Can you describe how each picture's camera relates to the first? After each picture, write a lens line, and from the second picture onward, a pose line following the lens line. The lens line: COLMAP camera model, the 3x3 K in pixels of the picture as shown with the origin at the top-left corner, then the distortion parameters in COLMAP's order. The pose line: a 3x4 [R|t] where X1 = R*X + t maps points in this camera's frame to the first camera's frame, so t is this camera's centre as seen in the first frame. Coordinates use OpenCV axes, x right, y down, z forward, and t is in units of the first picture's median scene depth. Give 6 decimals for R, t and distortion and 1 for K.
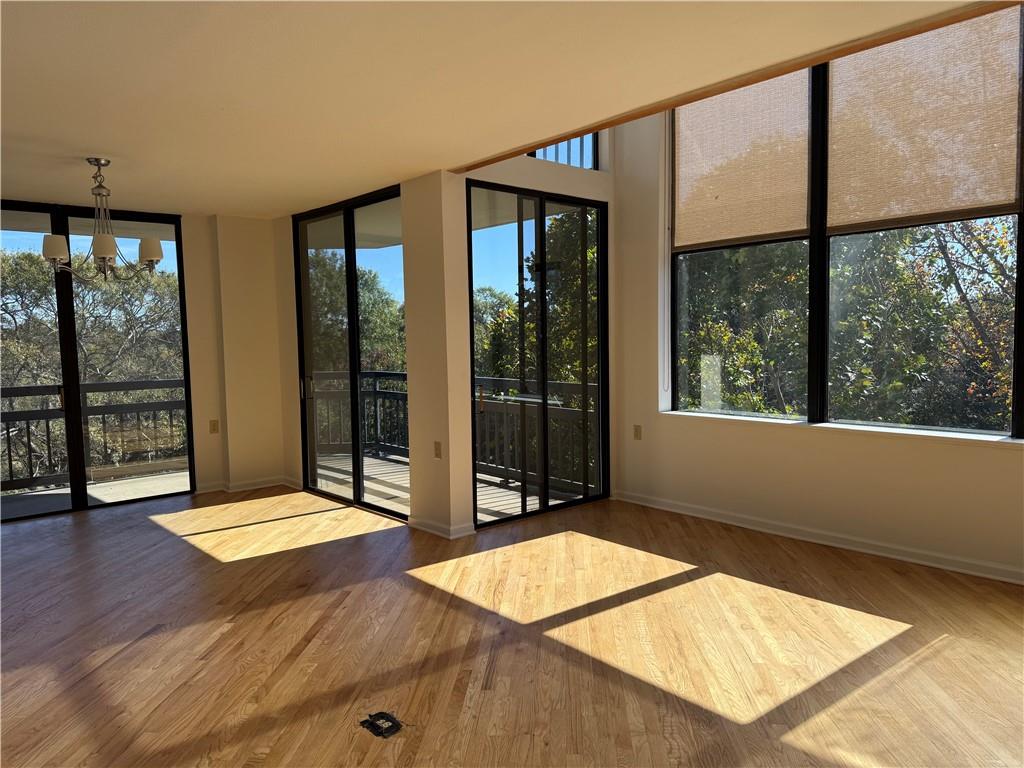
lens RADIAL K [[717.7, 0, 513.2], [0, 717.7, 382.5], [0, 0, 1]] dist [0.111099, -0.157012]
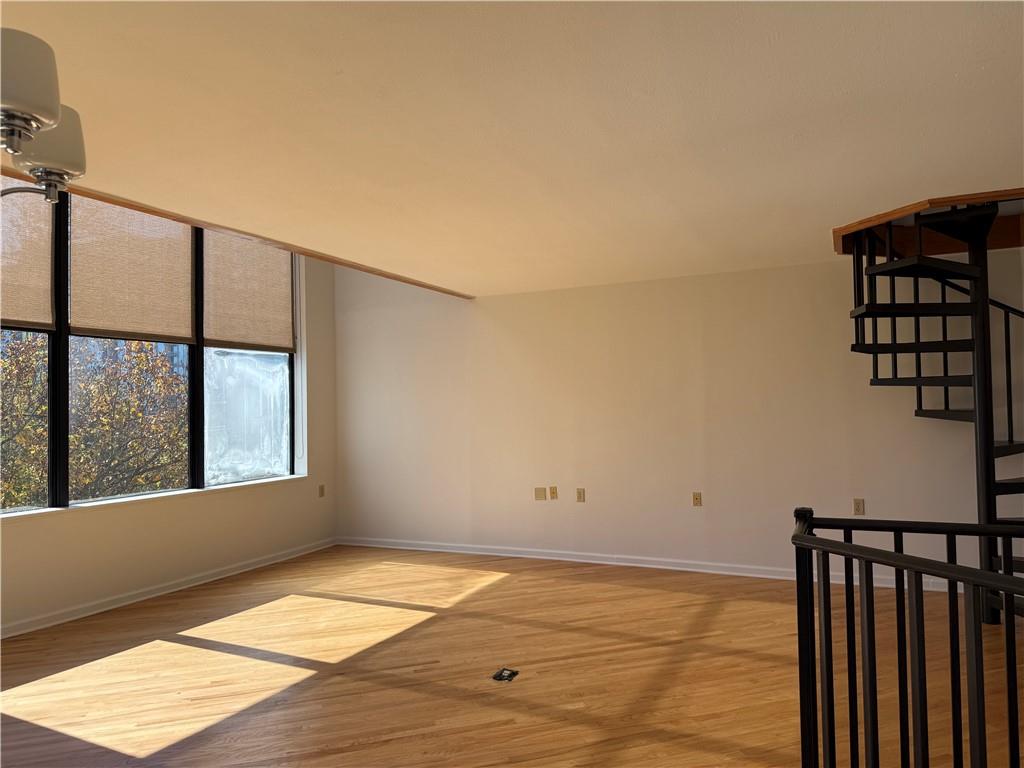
lens RADIAL K [[717.7, 0, 513.2], [0, 717.7, 382.5], [0, 0, 1]] dist [0.111099, -0.157012]
pose [[-0.390812, 0.061140, 0.918438, -0.820242], [0.092755, 0.995329, -0.026789, -0.035244], [-0.915785, 0.074720, -0.394658, 0.805131]]
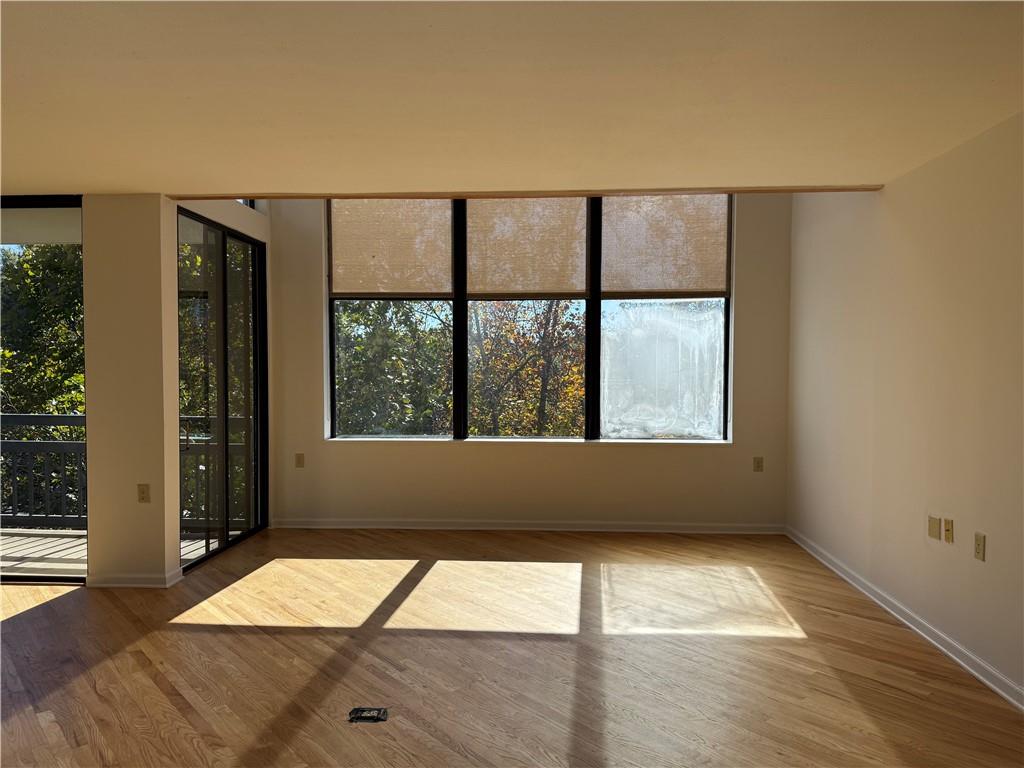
lens RADIAL K [[717.7, 0, 513.2], [0, 717.7, 382.5], [0, 0, 1]] dist [0.111099, -0.157012]
pose [[0.704646, 0.001533, 0.709558, -0.436228], [0.034046, 0.998773, -0.035968, 0.003359], [-0.708742, 0.049502, 0.703729, 0.014894]]
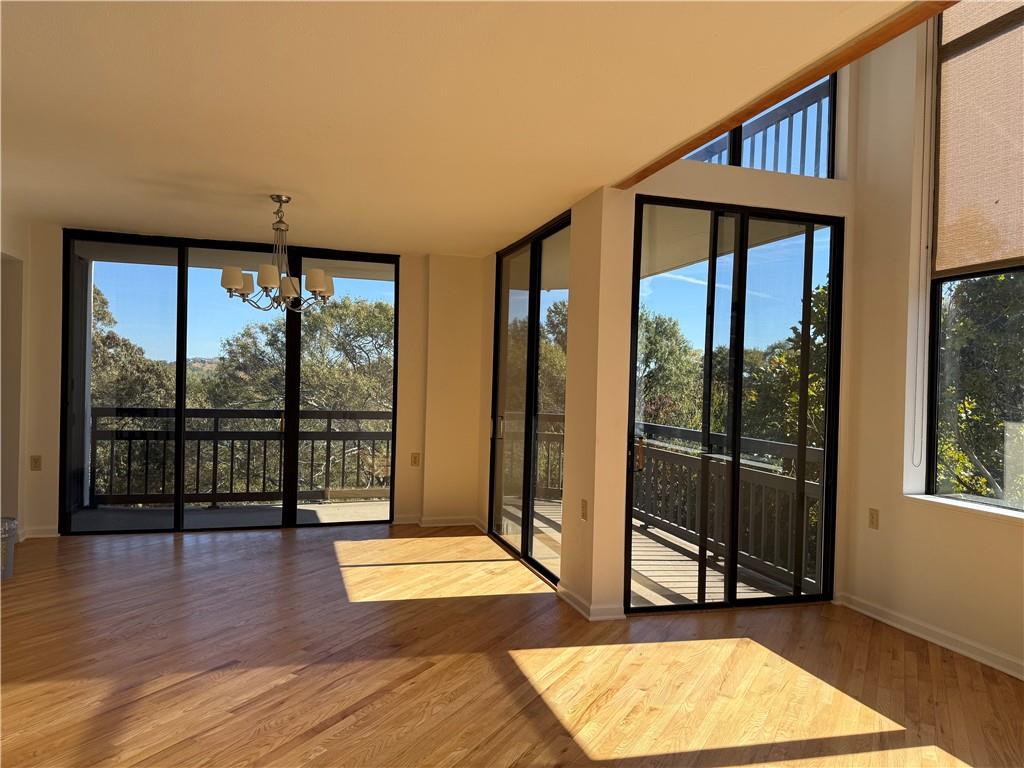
lens RADIAL K [[717.7, 0, 513.2], [0, 717.7, 382.5], [0, 0, 1]] dist [0.111099, -0.157012]
pose [[0.911128, 0.044832, -0.409679, 0.162373], [-0.072016, 0.996091, -0.051160, -0.006761], [0.405783, 0.076117, 0.910794, 0.179633]]
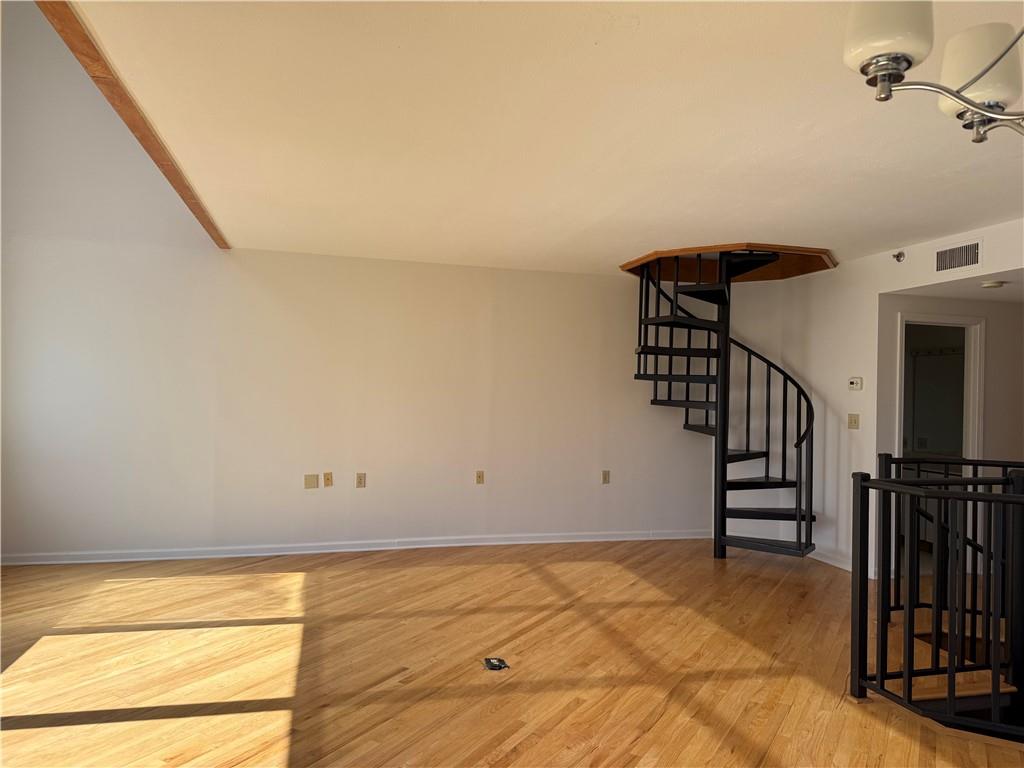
lens RADIAL K [[717.7, 0, 513.2], [0, 717.7, 382.5], [0, 0, 1]] dist [0.111099, -0.157012]
pose [[-0.892178, 0.009176, 0.451592, -0.446794], [0.030520, 0.998733, 0.040002, -0.063713], [-0.450653, 0.049471, -0.891328, 1.168253]]
